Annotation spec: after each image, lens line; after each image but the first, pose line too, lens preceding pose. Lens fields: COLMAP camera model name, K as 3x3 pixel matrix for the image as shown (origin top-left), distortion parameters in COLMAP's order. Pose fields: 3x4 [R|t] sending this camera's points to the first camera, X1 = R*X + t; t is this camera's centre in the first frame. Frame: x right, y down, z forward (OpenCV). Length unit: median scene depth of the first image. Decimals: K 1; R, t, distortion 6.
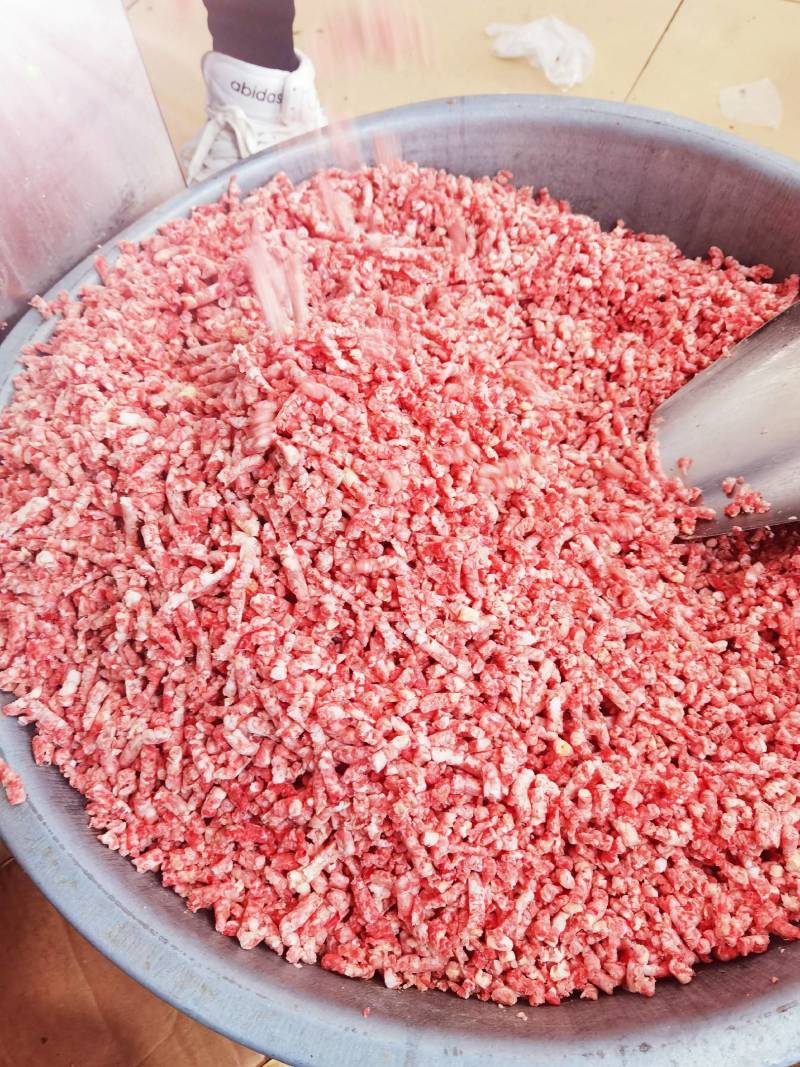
lens RADIAL K [[826.8, 0, 401.7], [0, 826.8, 556.1], [0, 0, 1]] dist [0.075030, -0.075904]
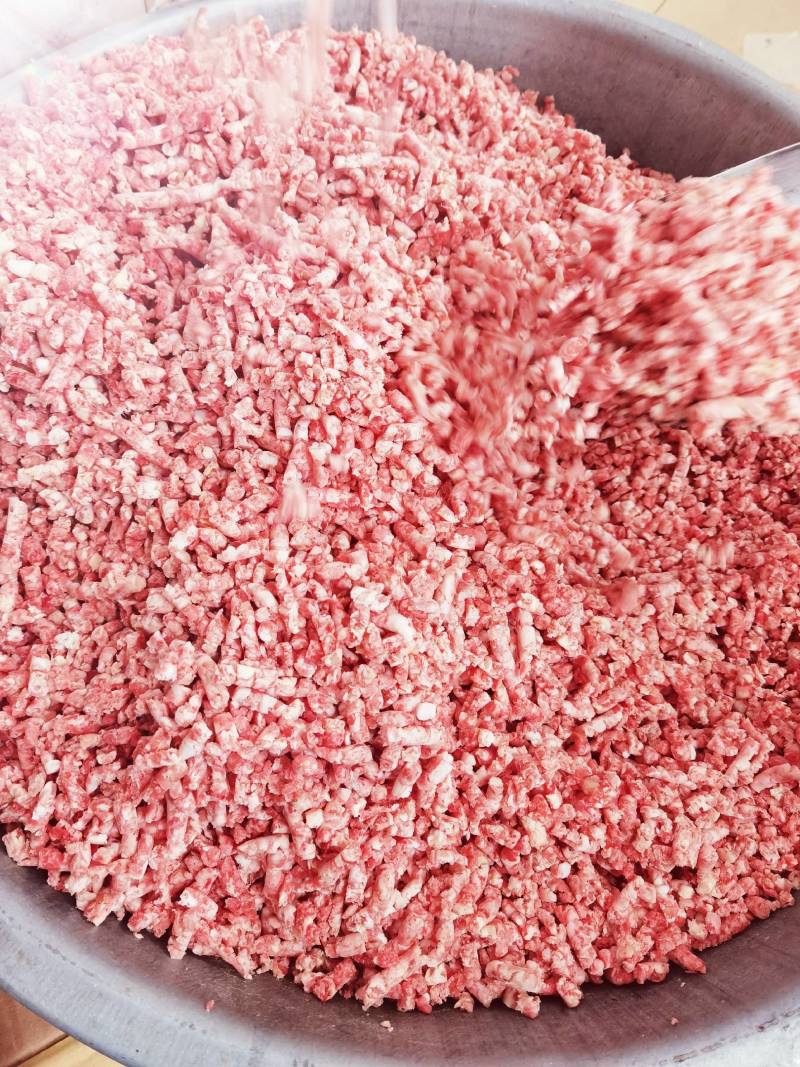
lens RADIAL K [[778.5, 0, 365.0], [0, 778.5, 520.5], [0, 0, 1]] dist [0.047719, -0.031847]
pose [[0.984935, 0.156149, 0.074301, -0.020936], [-0.160157, 0.985752, 0.051415, -0.008543], [-0.065214, -0.062540, 0.995910, 0.197366]]
